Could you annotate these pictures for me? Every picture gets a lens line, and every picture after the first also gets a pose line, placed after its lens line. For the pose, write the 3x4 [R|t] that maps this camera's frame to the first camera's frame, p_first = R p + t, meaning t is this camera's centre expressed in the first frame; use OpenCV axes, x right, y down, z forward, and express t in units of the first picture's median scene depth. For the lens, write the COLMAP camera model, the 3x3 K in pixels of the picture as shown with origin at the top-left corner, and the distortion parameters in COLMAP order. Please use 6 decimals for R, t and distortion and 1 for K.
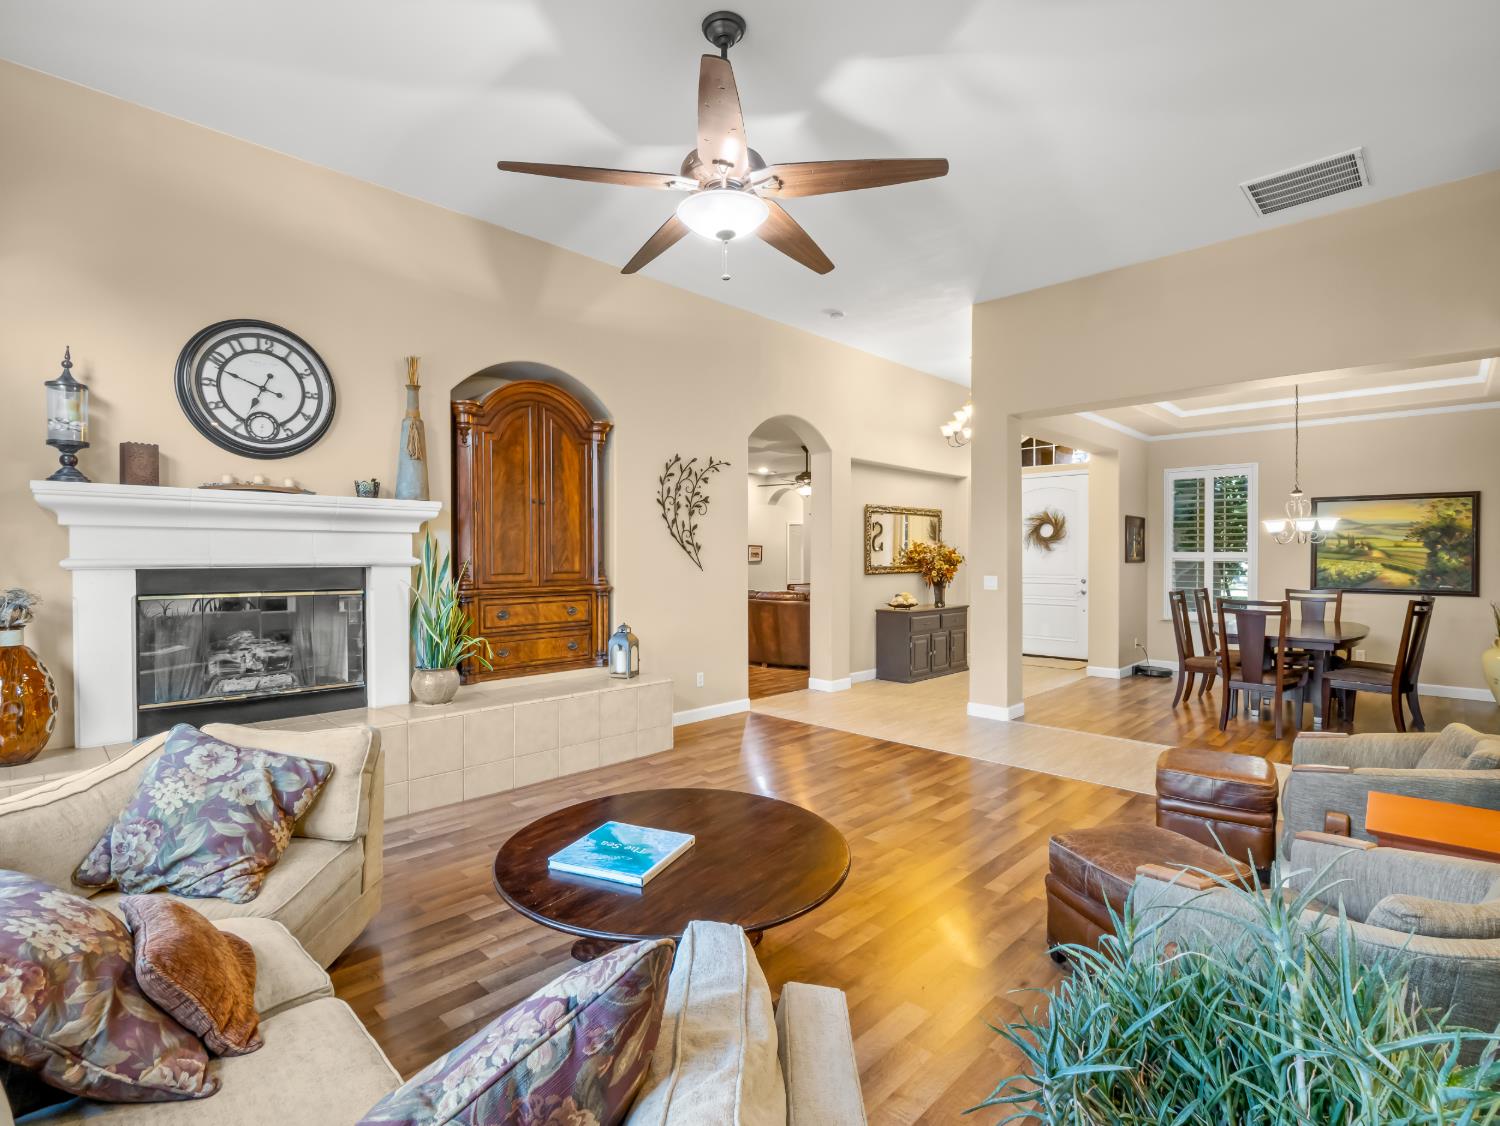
lens RADIAL K [[726.1, 0, 743.5], [0, 726.1, 562.6], [0, 0, 1]] dist [-0.012990, -0.002009]
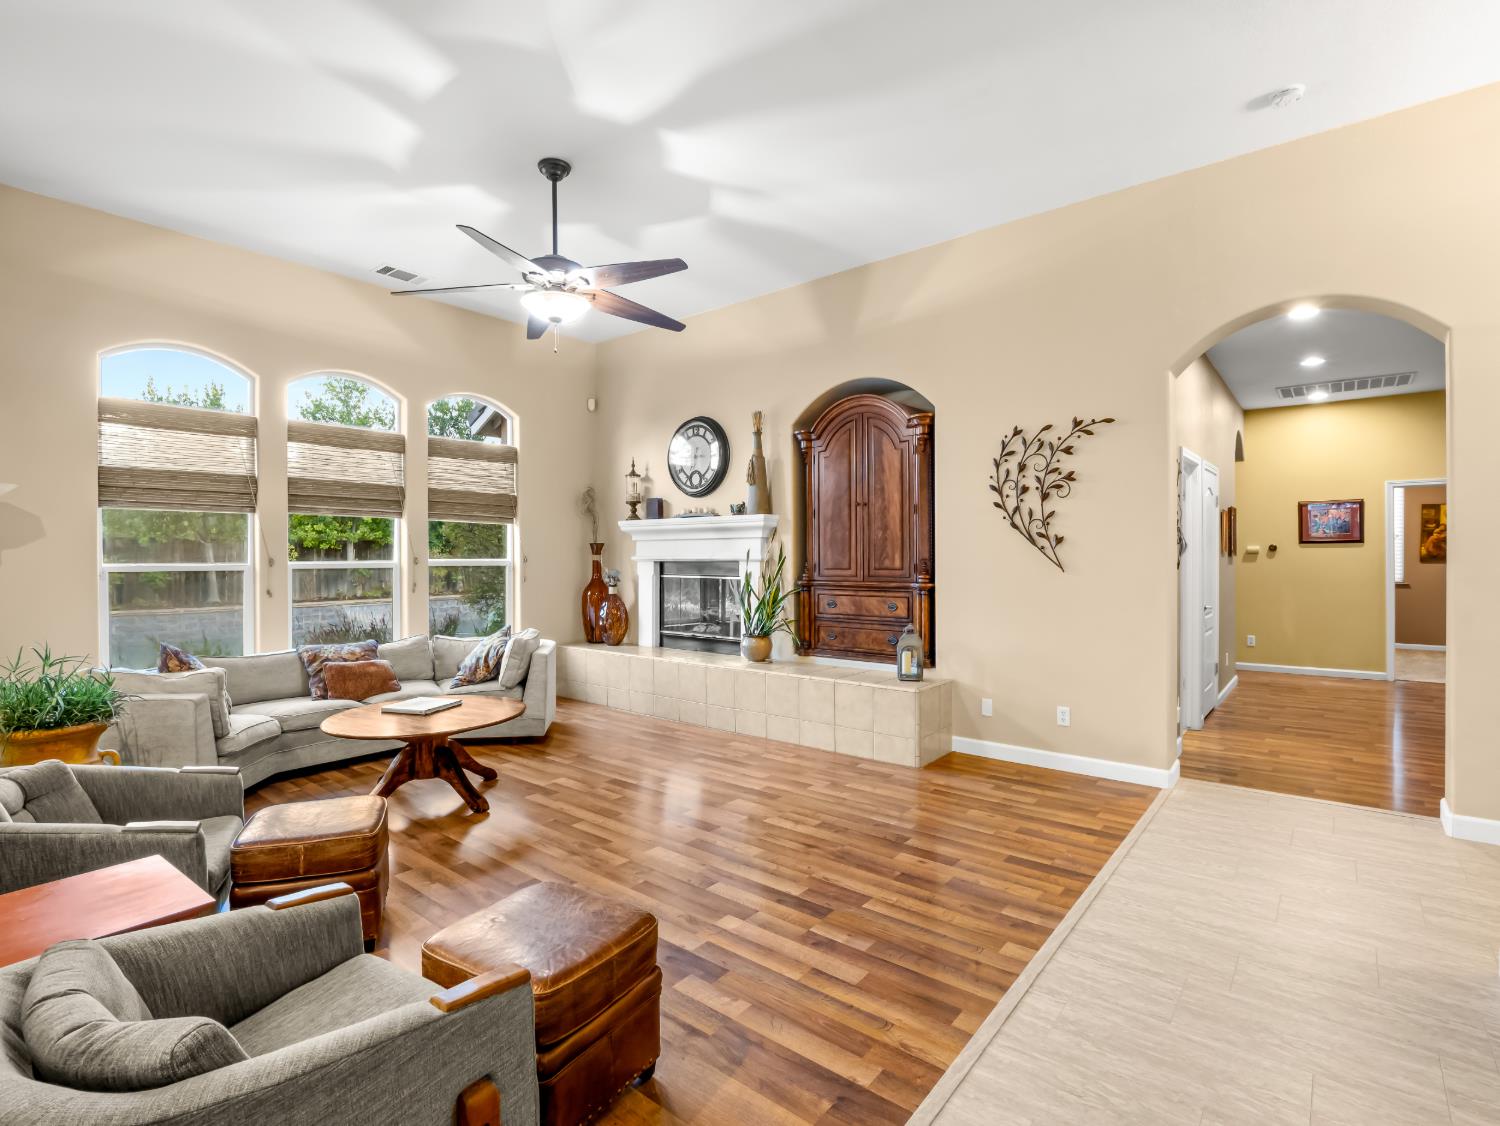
lens RADIAL K [[726.1, 0, 741.3], [0, 726.1, 558.7], [0, 0, 1]] dist [-0.012990, -0.002009]
pose [[0.082944, 0.006129, -0.996535, 0.675578], [-0.002569, 0.999979, 0.005936, -0.006016], [0.996551, 0.002068, 0.082958, 0.612387]]
